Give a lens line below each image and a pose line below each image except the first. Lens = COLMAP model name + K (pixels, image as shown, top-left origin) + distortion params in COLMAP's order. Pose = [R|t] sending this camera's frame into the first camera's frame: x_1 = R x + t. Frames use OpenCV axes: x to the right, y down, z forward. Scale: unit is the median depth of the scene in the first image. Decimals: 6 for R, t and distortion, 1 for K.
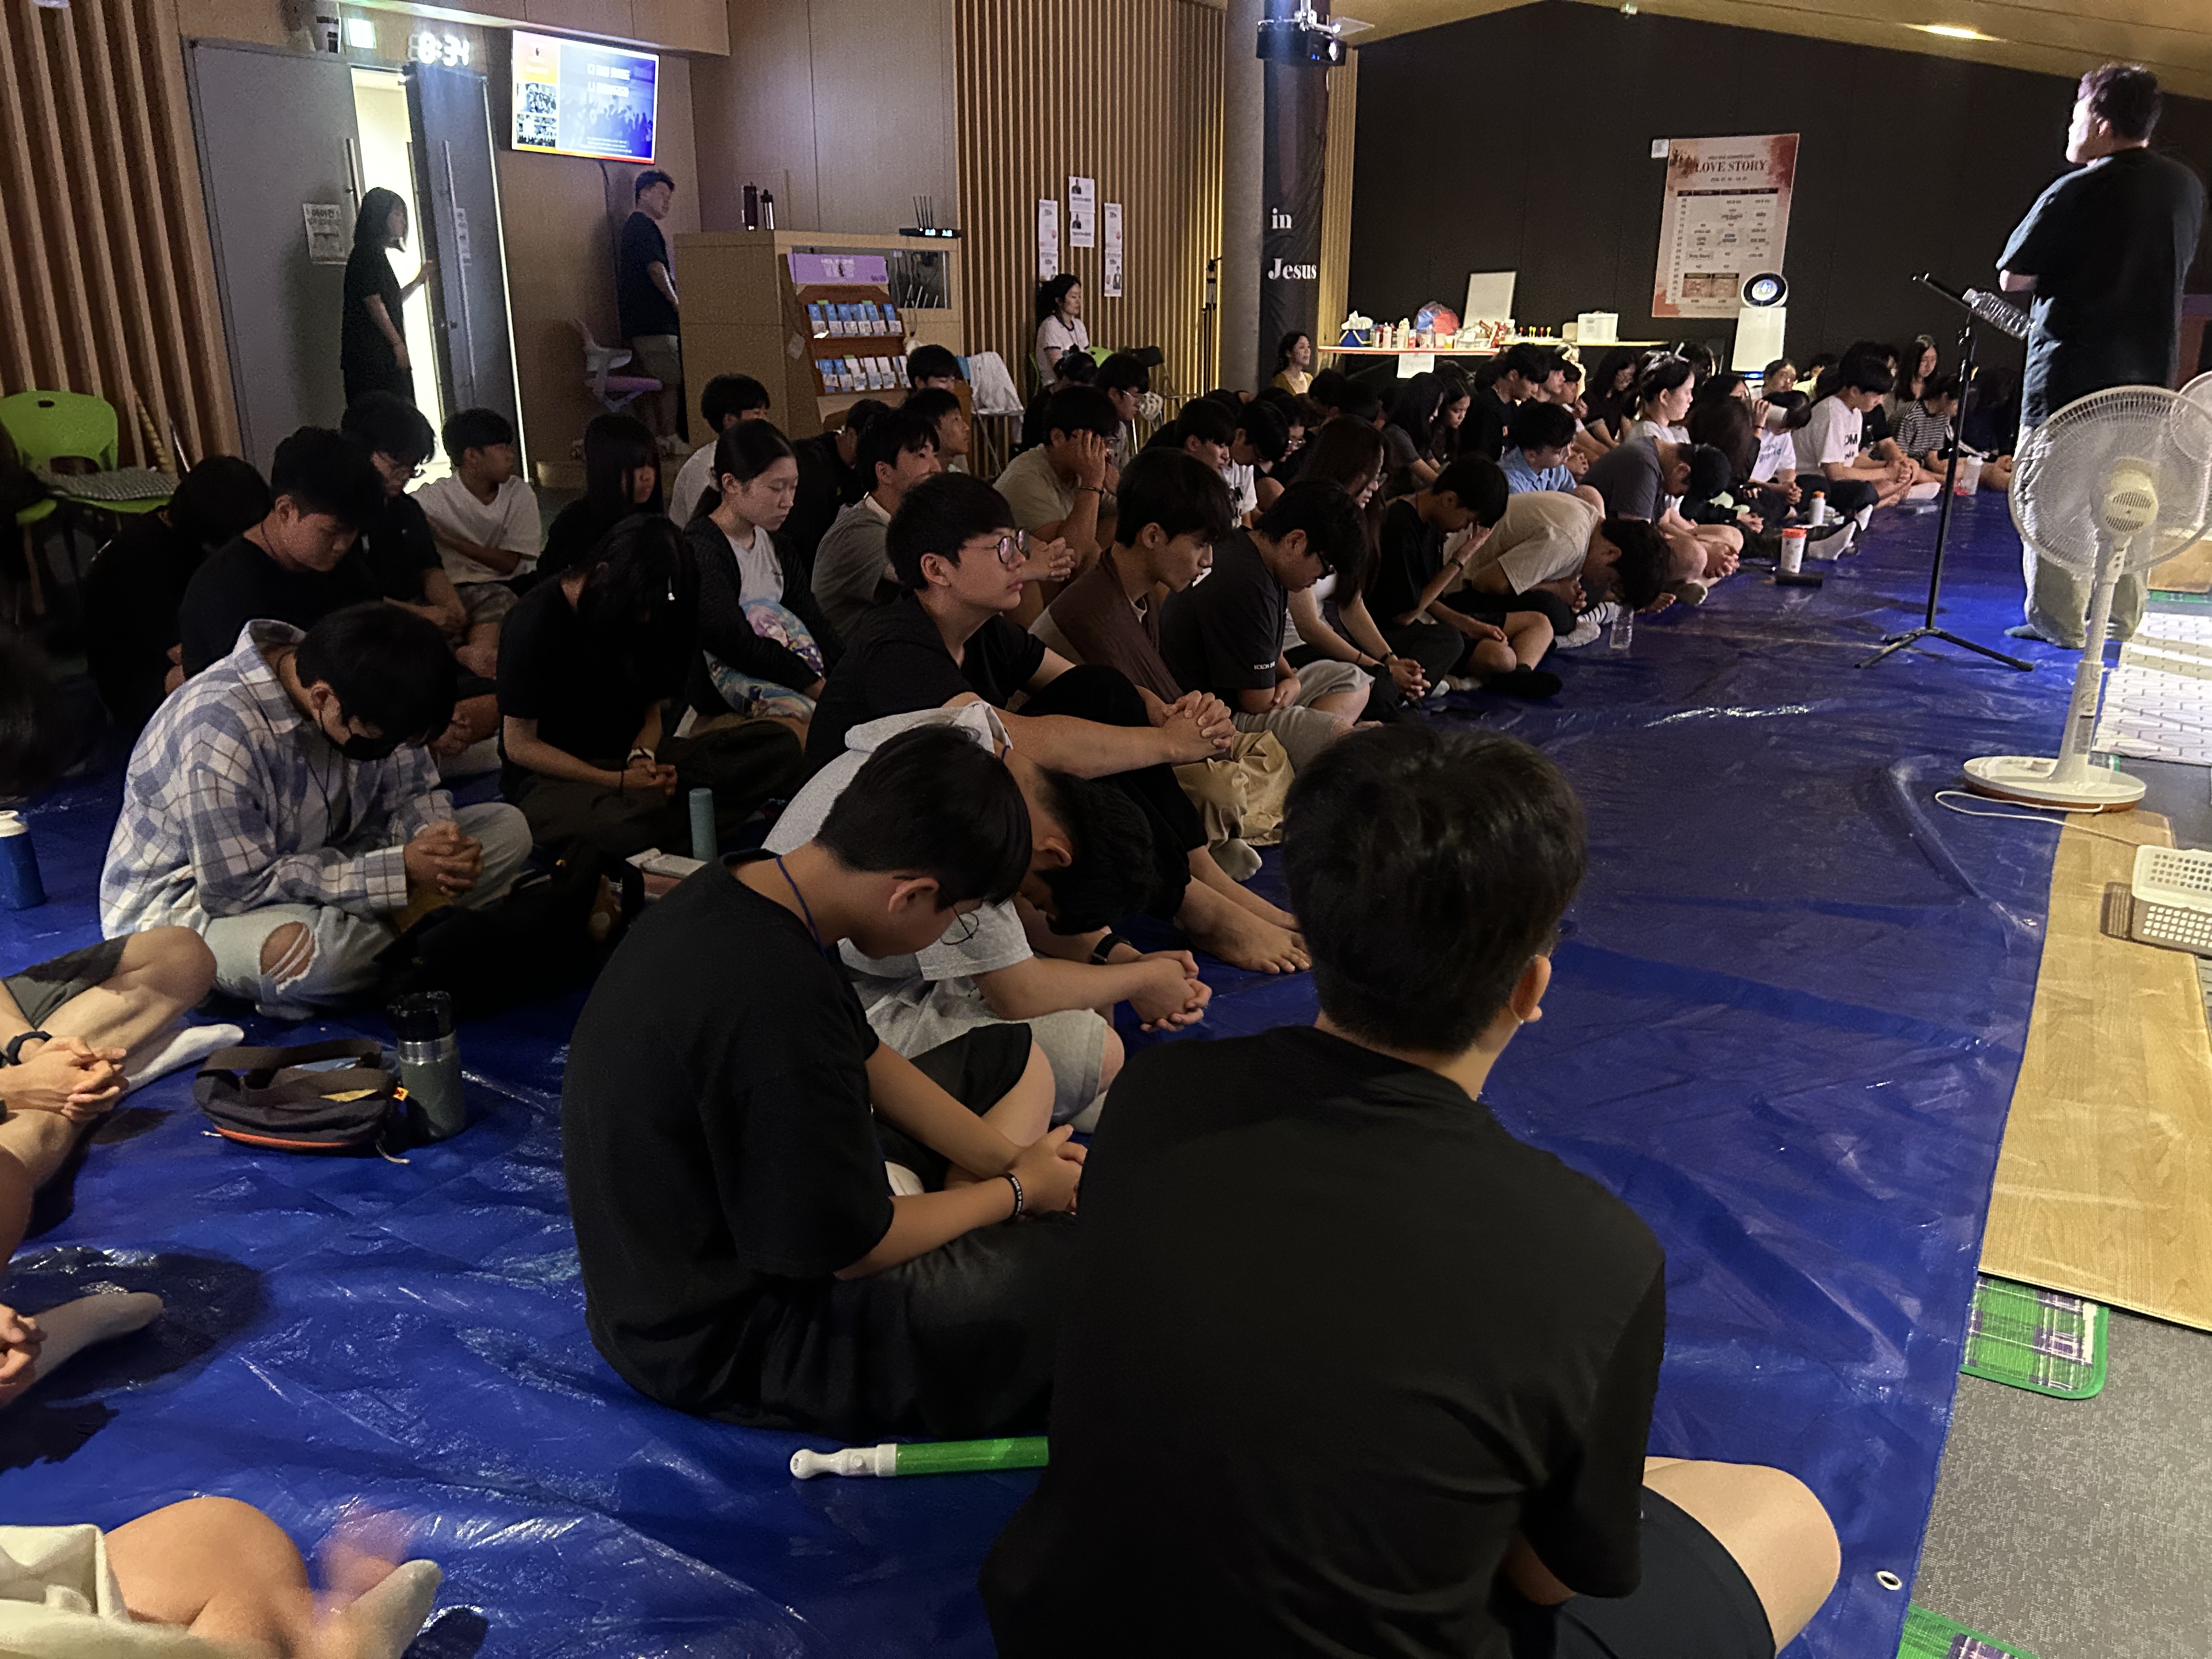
lens RADIAL K [[1671.5, 0, 1111.3], [0, 1671.5, 815.7], [0, 0, 1]] dist [0.055164, -0.058889]
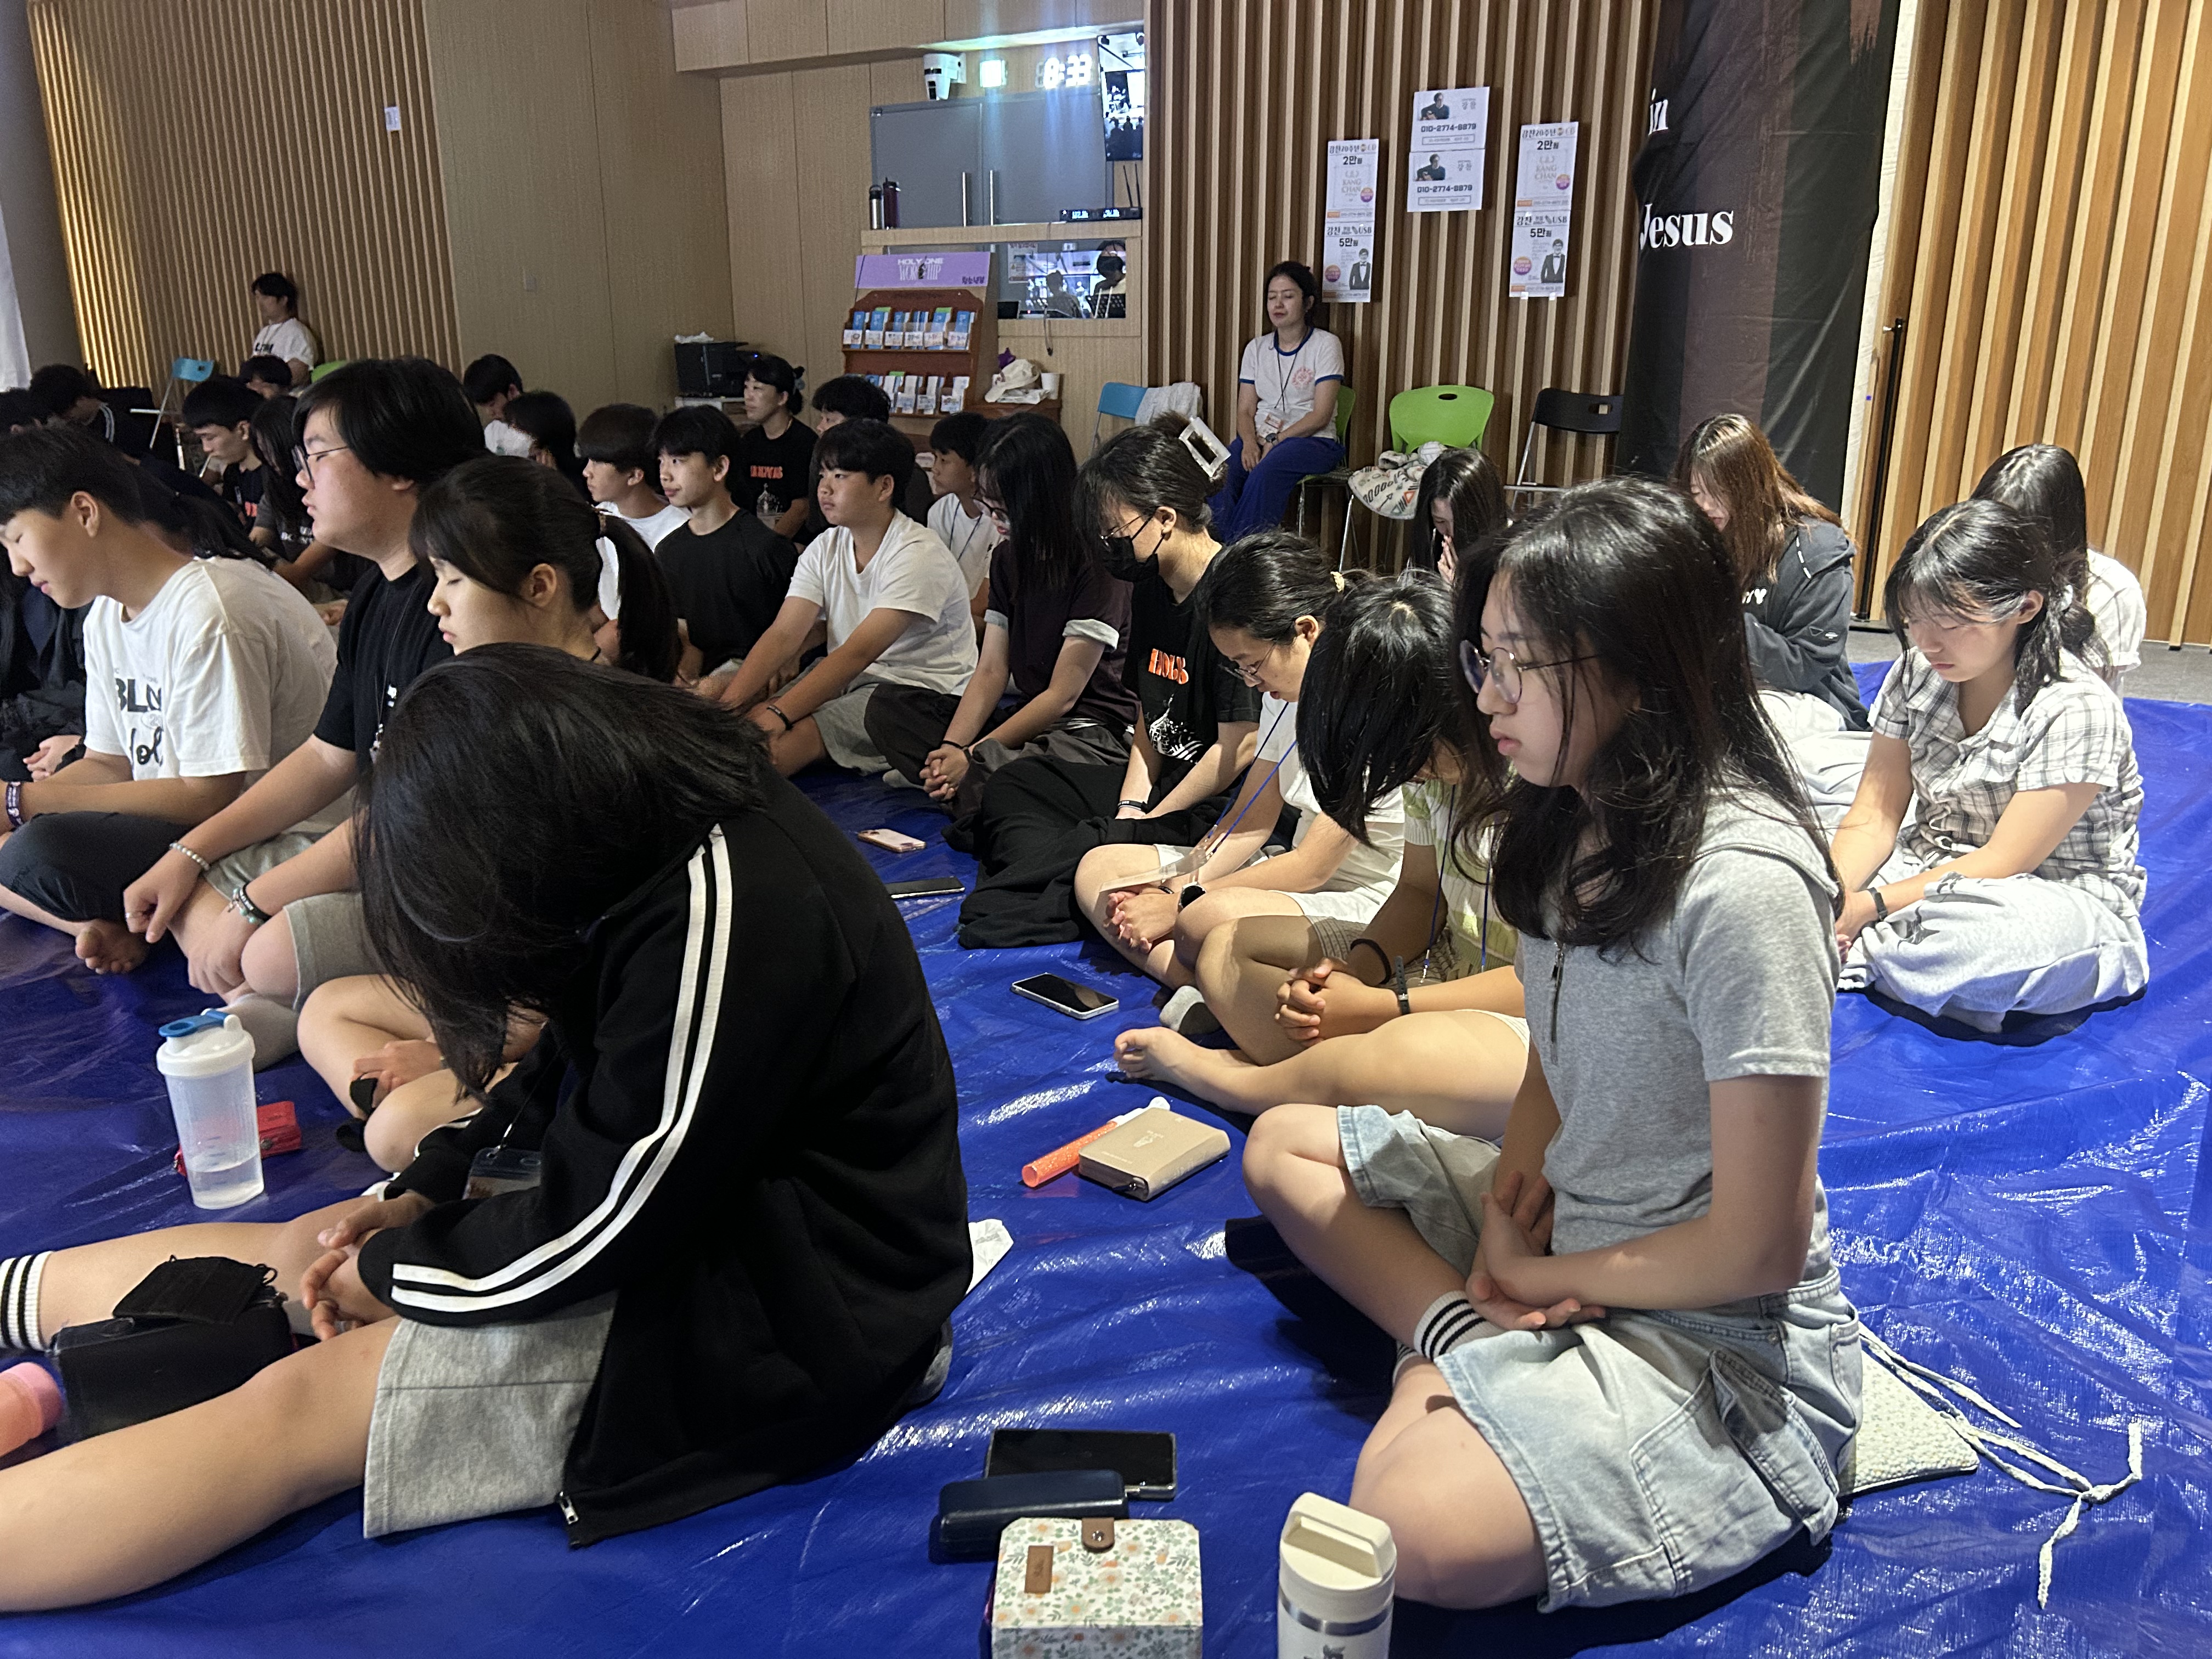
lens RADIAL K [[1671.5, 0, 1142.5], [0, 1671.5, 809.3], [0, 0, 1]] dist [0.055164, -0.058889]
pose [[-0.002450, 0.270818, -0.962627, 0.622650], [-0.300155, 0.918044, 0.259040, -0.284737], [0.953887, 0.289572, 0.079039, 0.968216]]
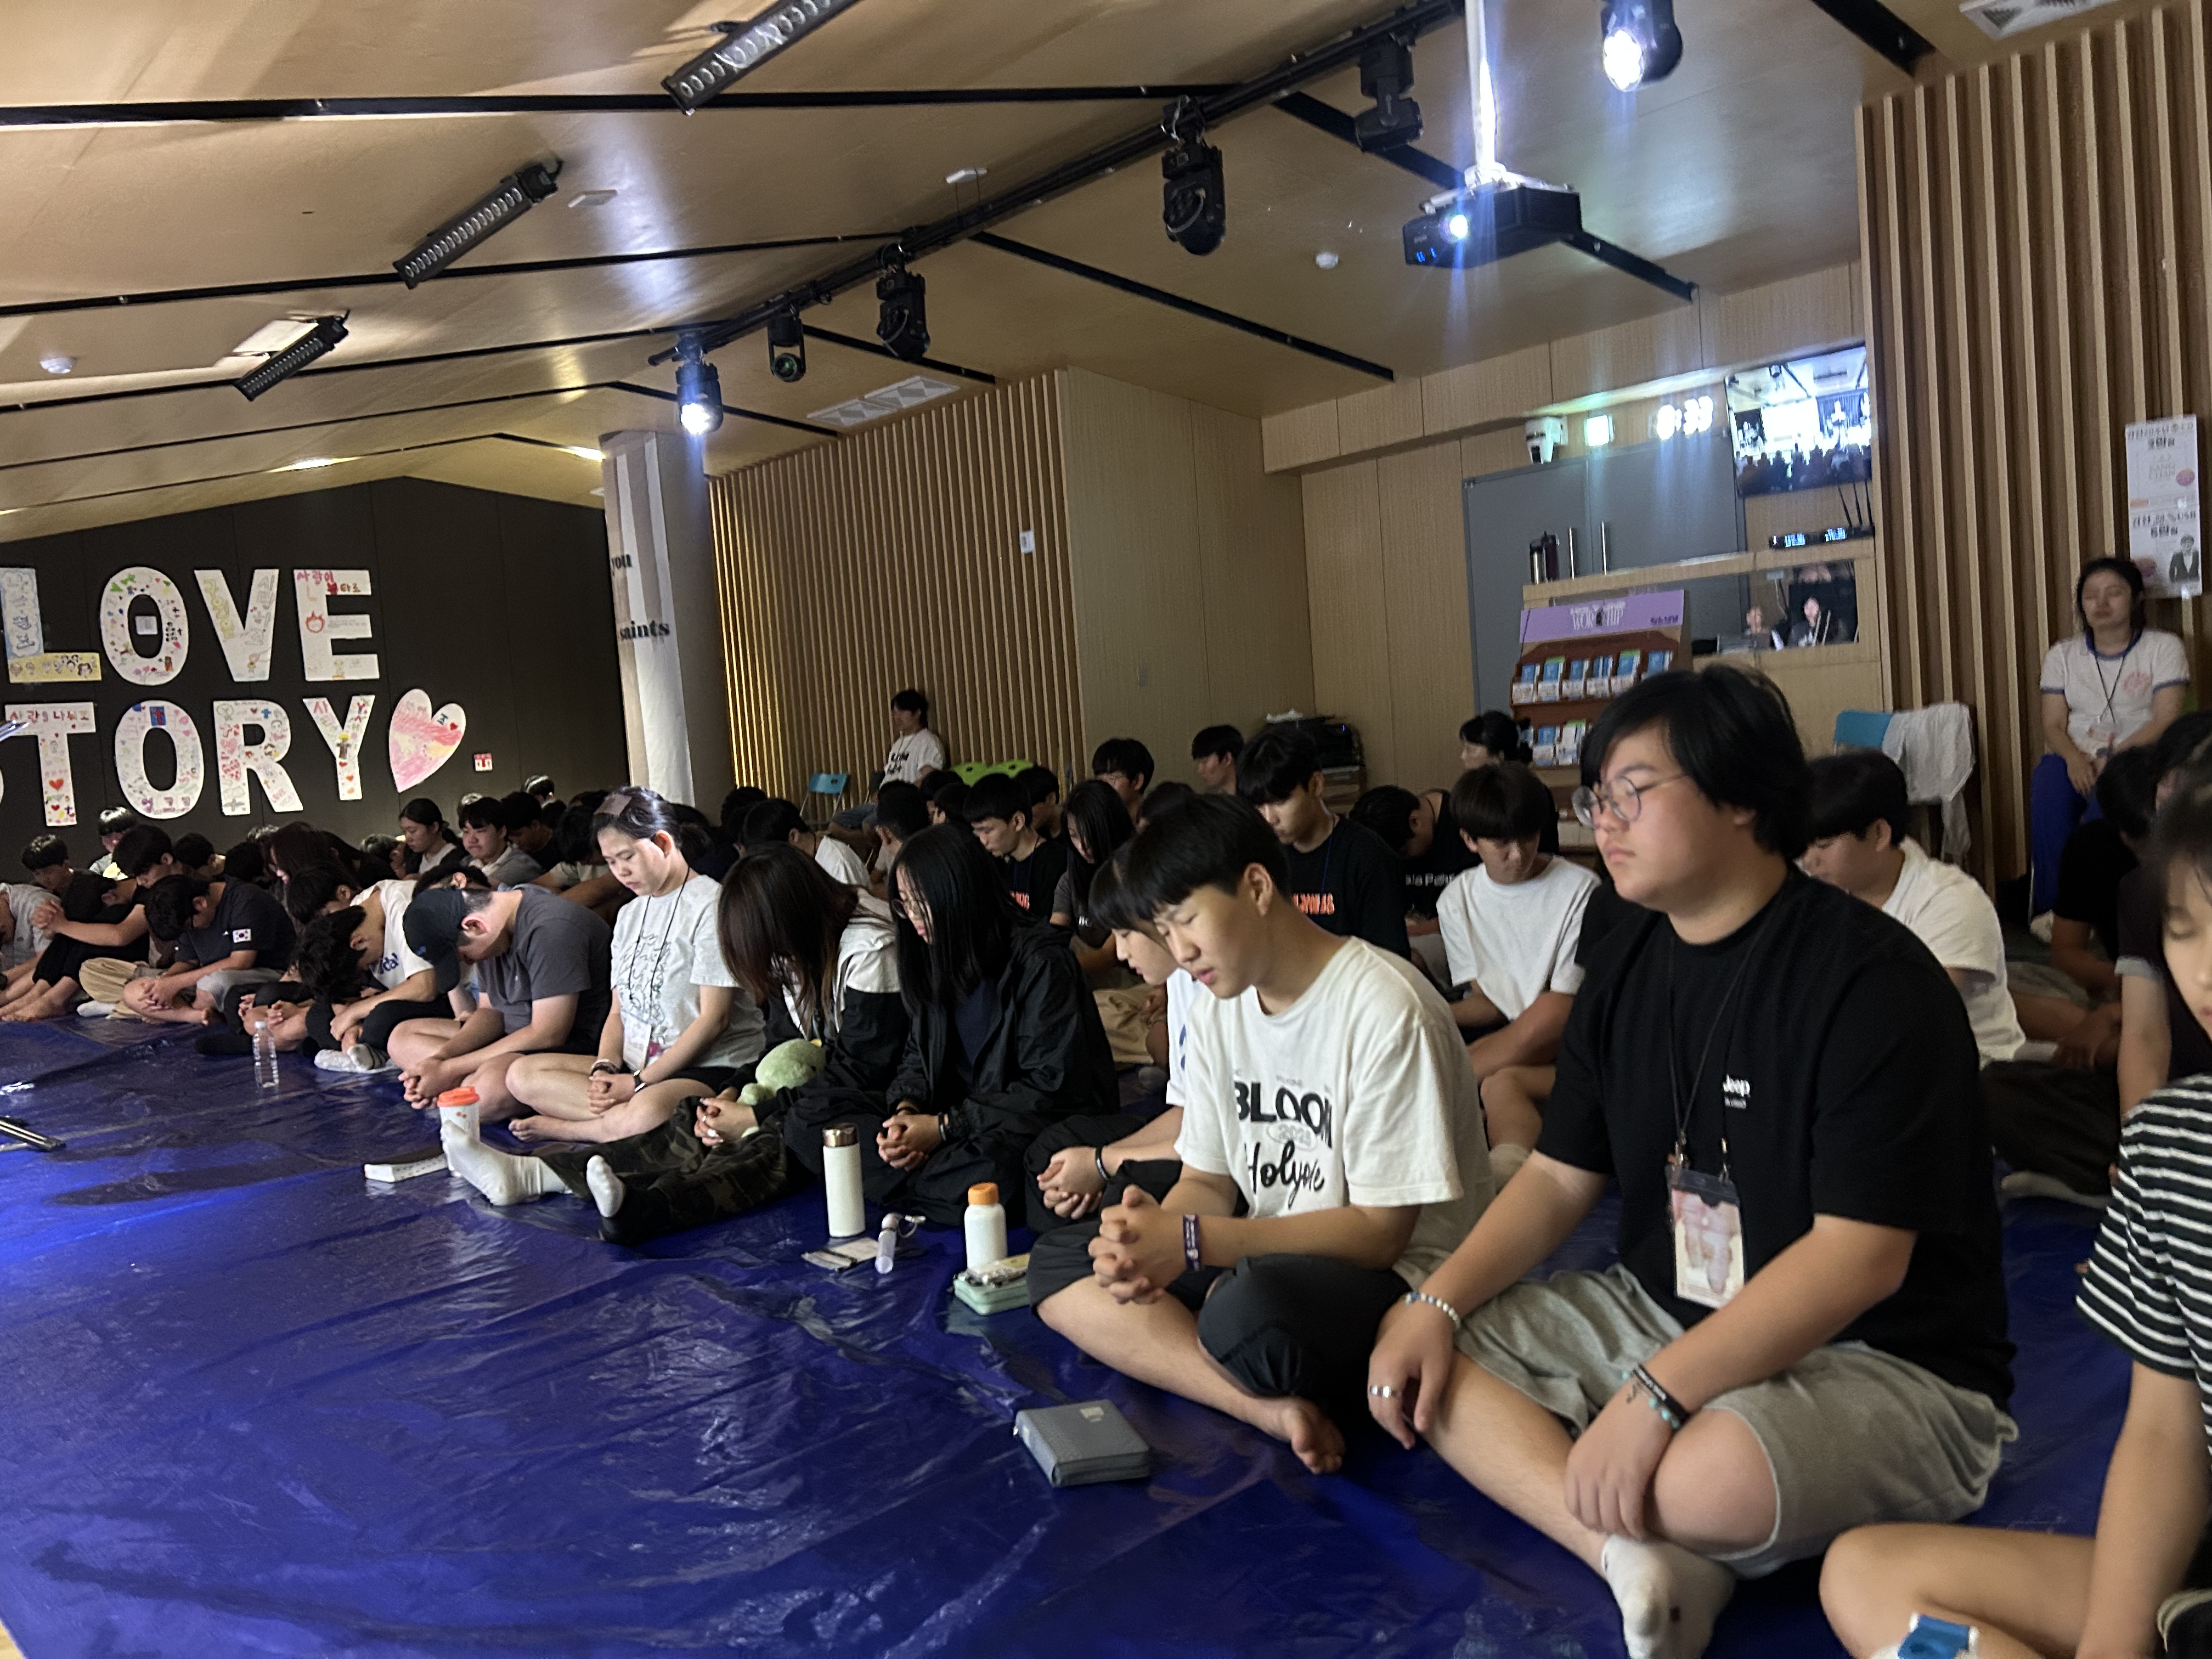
lens RADIAL K [[1671.5, 0, 1129.2], [0, 1671.5, 791.7], [0, 0, 1]] dist [0.055164, -0.058889]
pose [[-0.240806, 0.052919, -0.969130, 0.578414], [-0.214170, 0.971002, 0.106237, -0.243896], [0.946649, 0.233141, -0.222490, 0.854287]]
